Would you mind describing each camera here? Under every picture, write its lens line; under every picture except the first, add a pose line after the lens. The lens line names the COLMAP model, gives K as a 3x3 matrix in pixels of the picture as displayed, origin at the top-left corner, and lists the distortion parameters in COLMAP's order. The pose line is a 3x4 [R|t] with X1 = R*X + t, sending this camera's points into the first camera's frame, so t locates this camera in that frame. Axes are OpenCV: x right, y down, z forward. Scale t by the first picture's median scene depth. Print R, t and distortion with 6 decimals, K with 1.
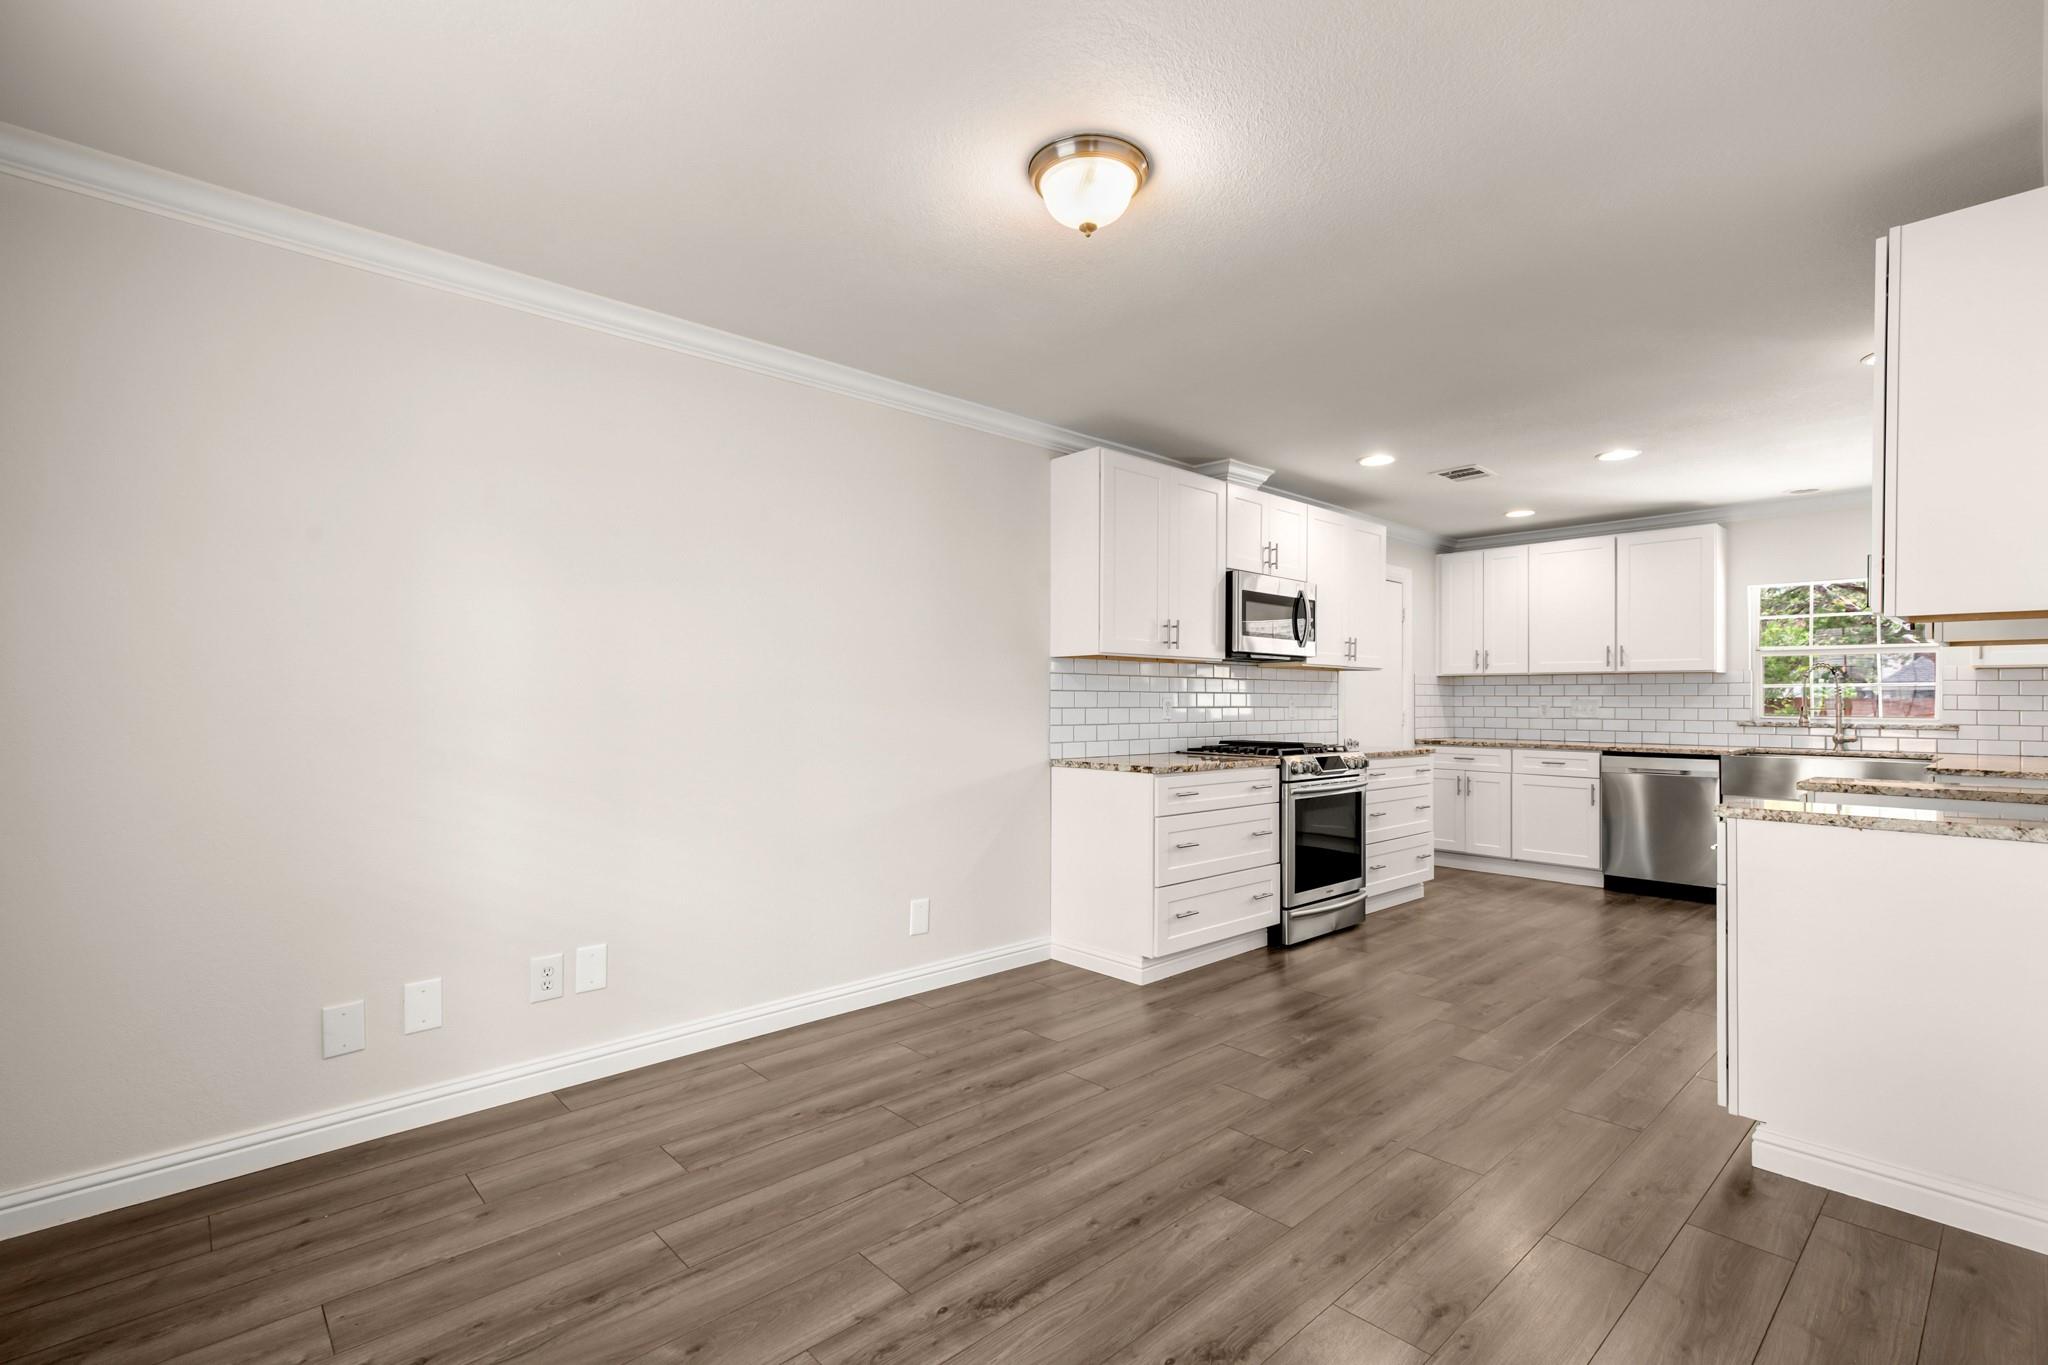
lens RADIAL K [[934.2, 0, 1034.3], [0, 934.2, 687.5], [0, 0, 1]] dist [0.012943, -0.000761]
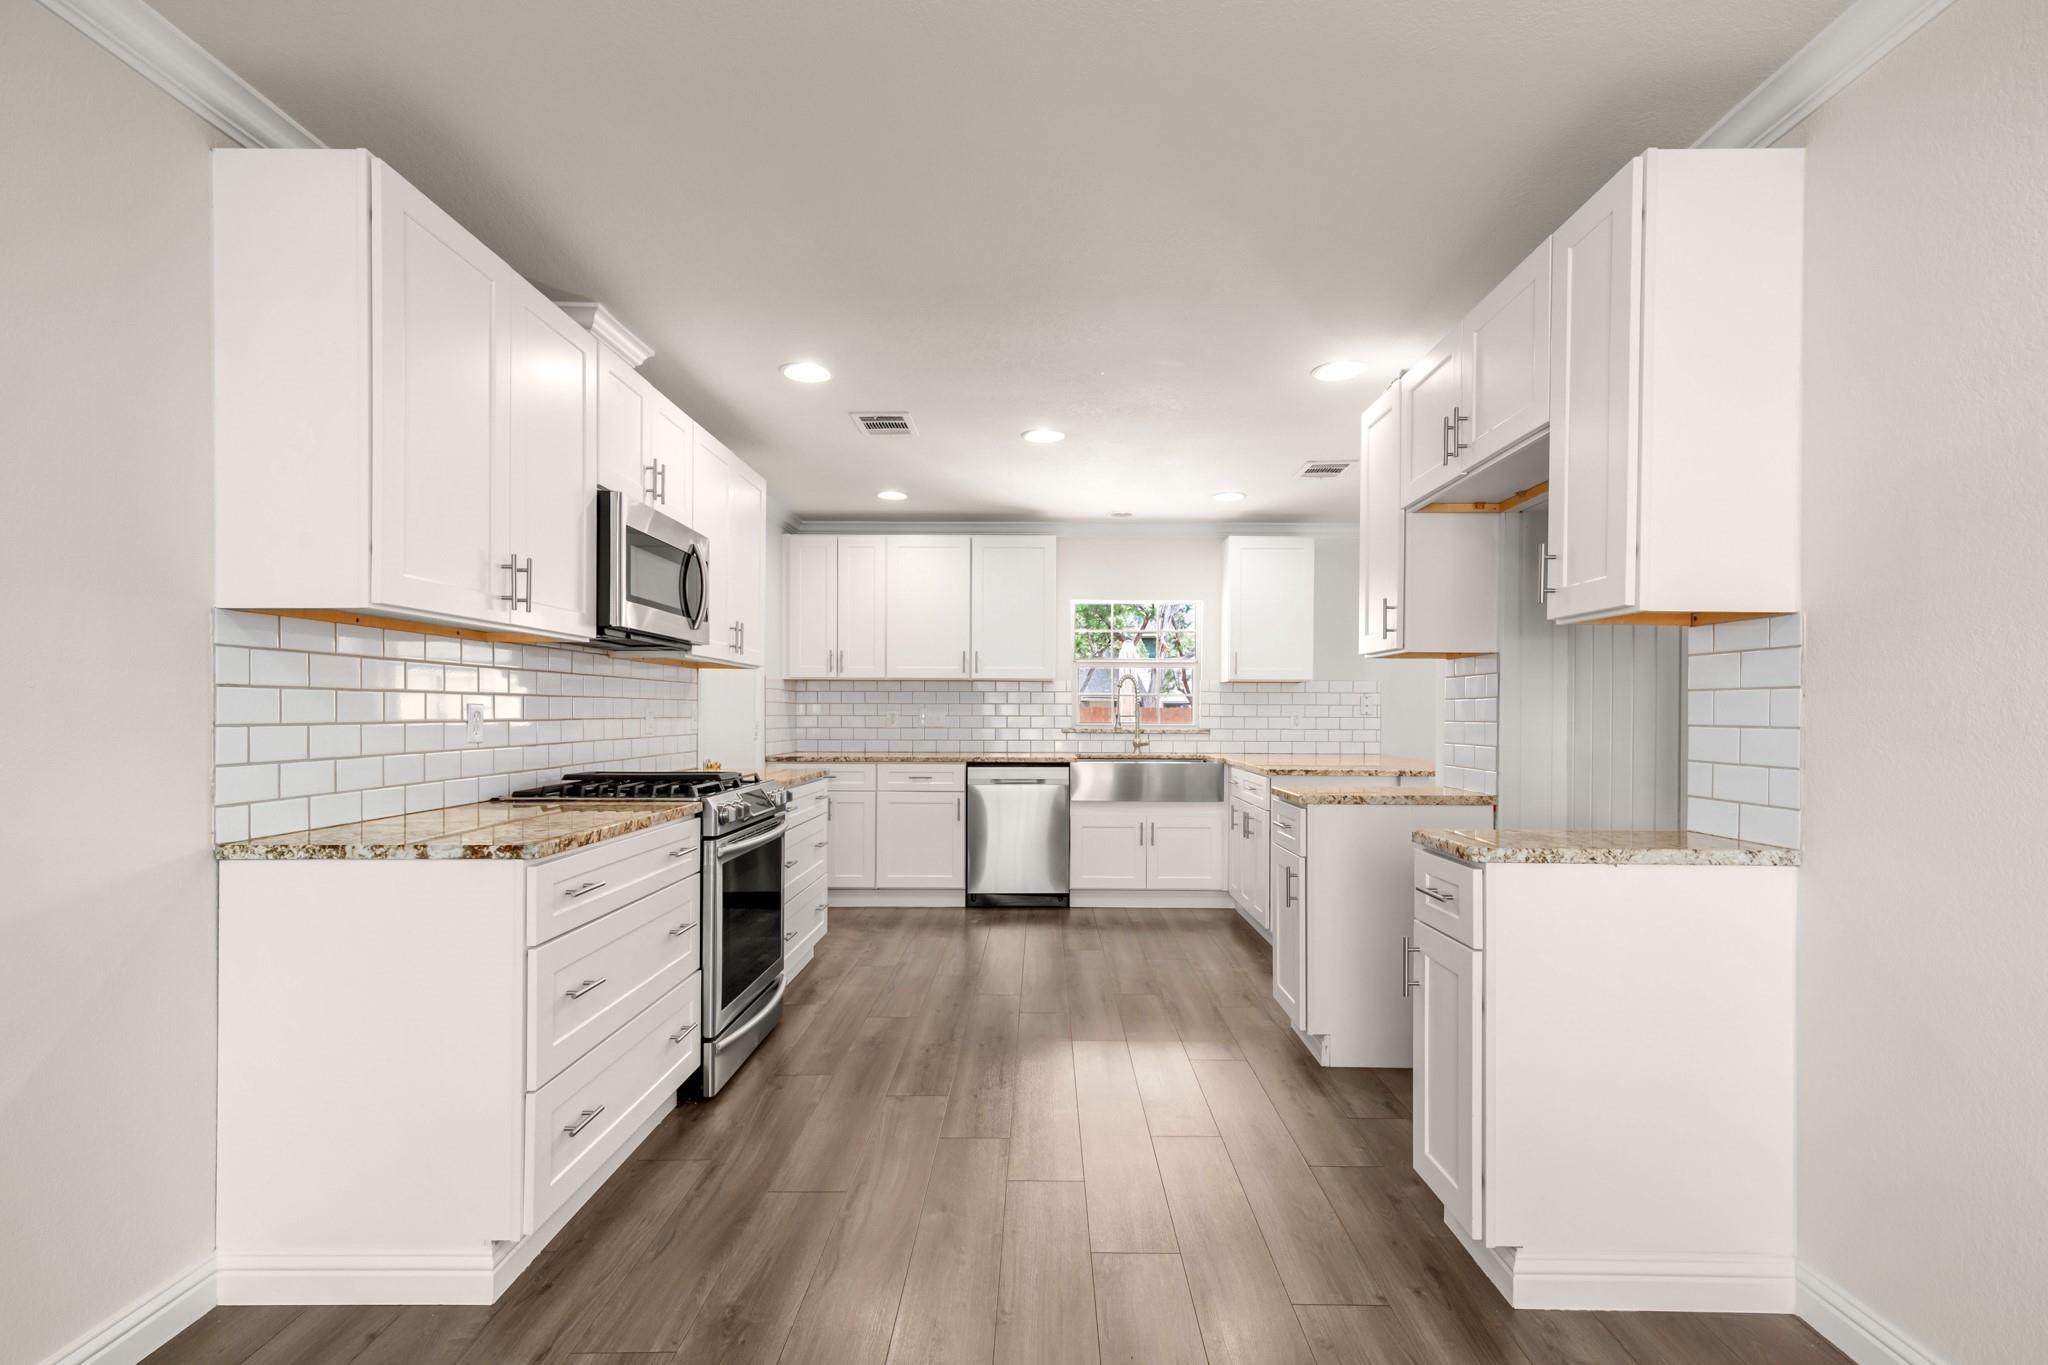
lens RADIAL K [[934.2, 0, 1036.2], [0, 934.2, 712.1], [0, 0, 1]] dist [0.012943, -0.000761]
pose [[0.684828, -0.002006, 0.728702, -0.034633], [-0.011313, 0.999846, 0.013384, 0.004646], [-0.728617, -0.017410, 0.684700, 0.360433]]
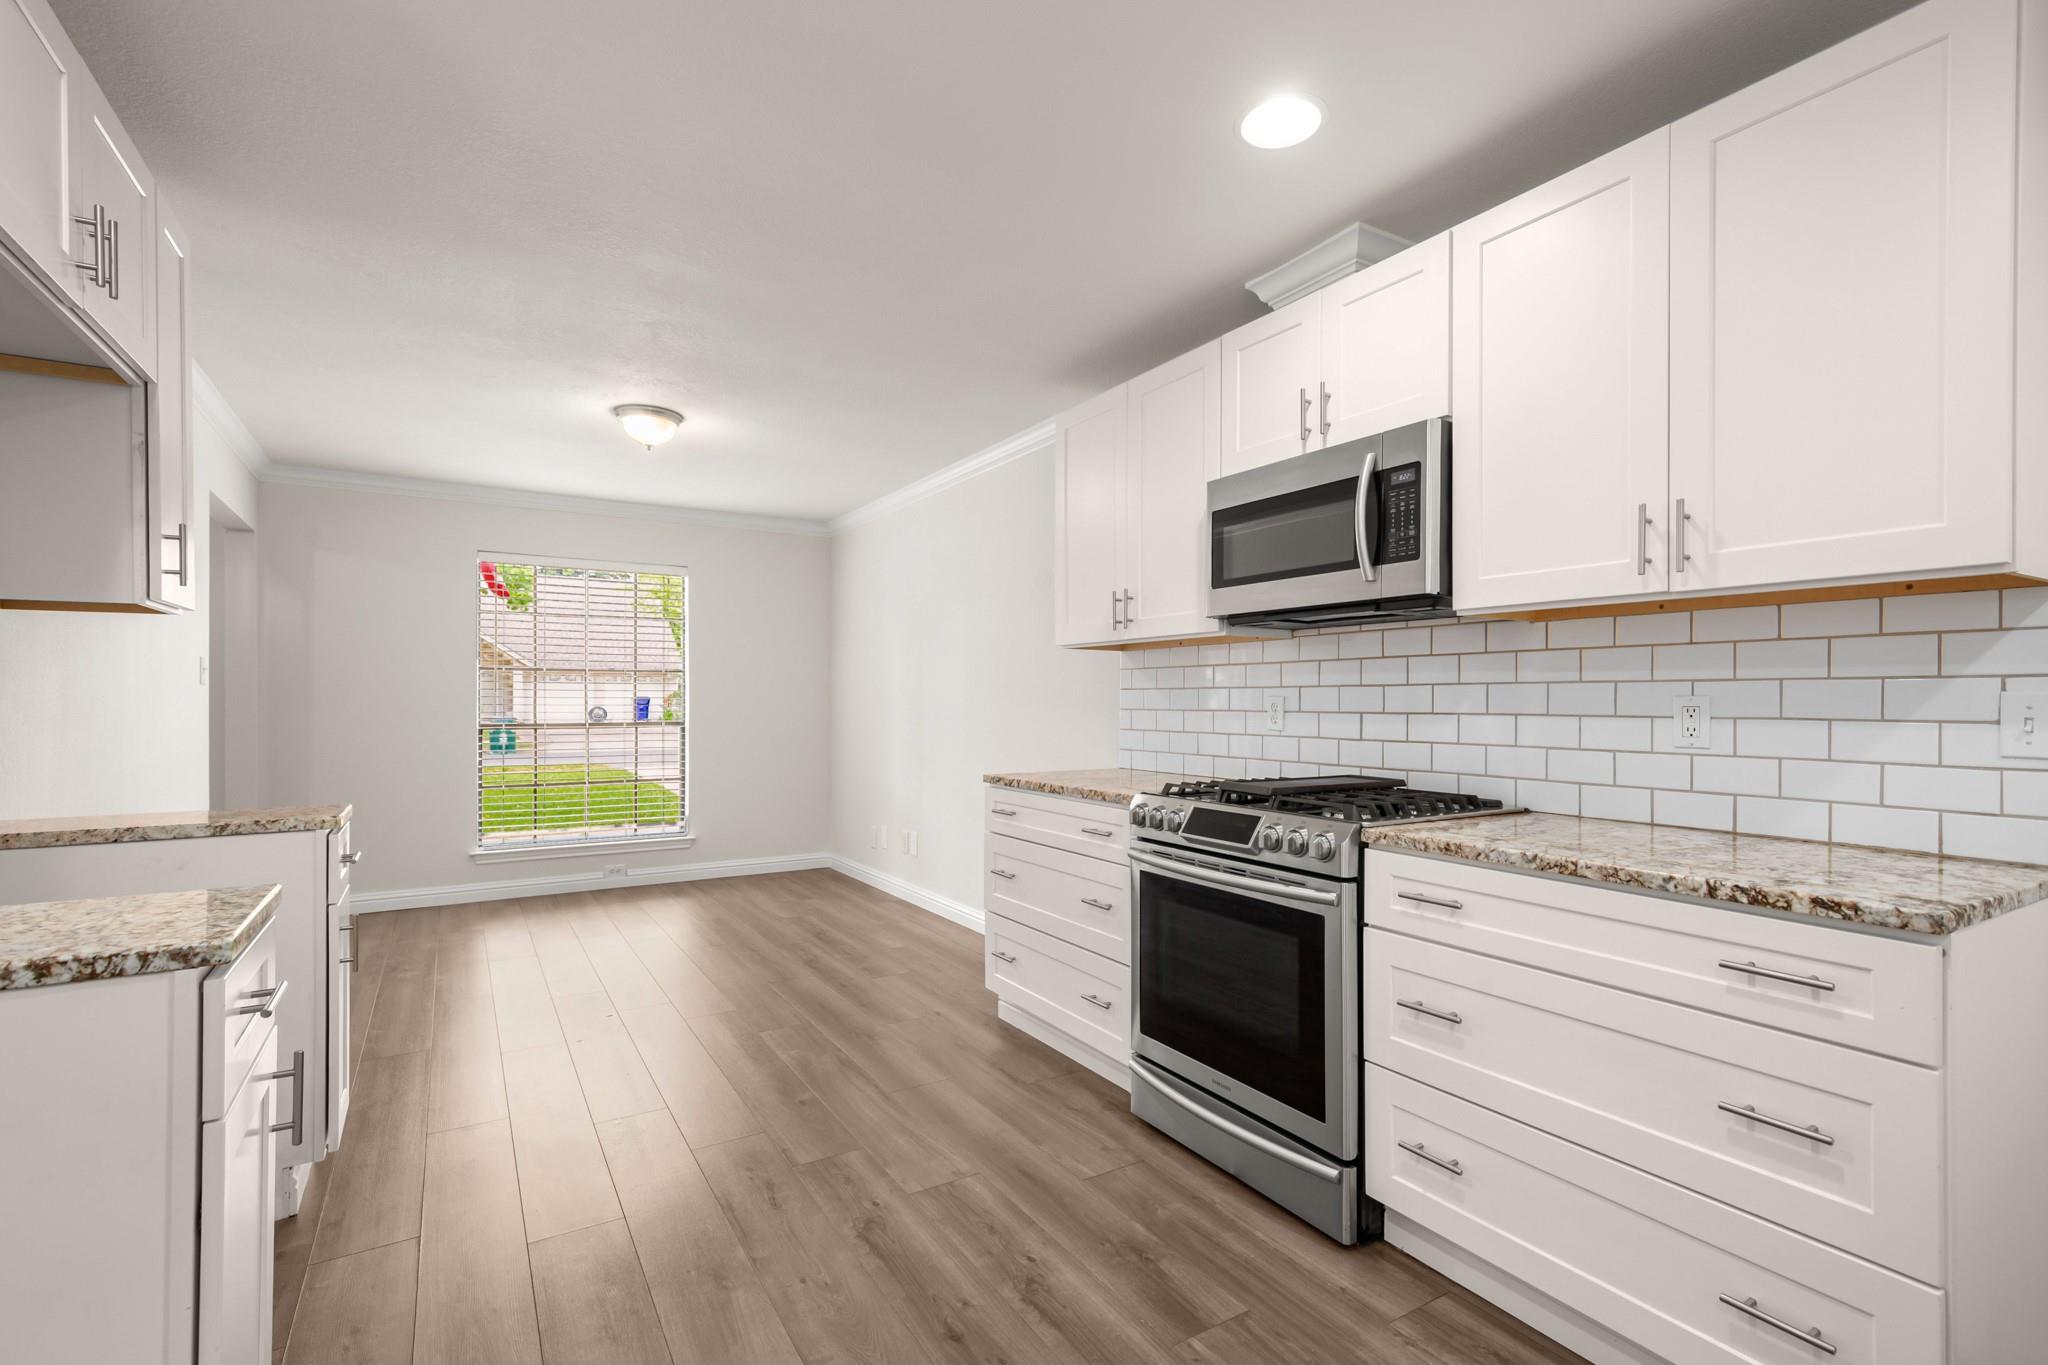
lens RADIAL K [[934.2, 0, 1025.0], [0, 934.2, 690.6], [0, 0, 1]] dist [0.012943, -0.000761]
pose [[-0.198175, -0.015441, -0.980045, 0.759255], [0.008557, 0.999811, -0.017483, 0.016445], [0.980129, -0.011851, -0.198005, 0.921349]]
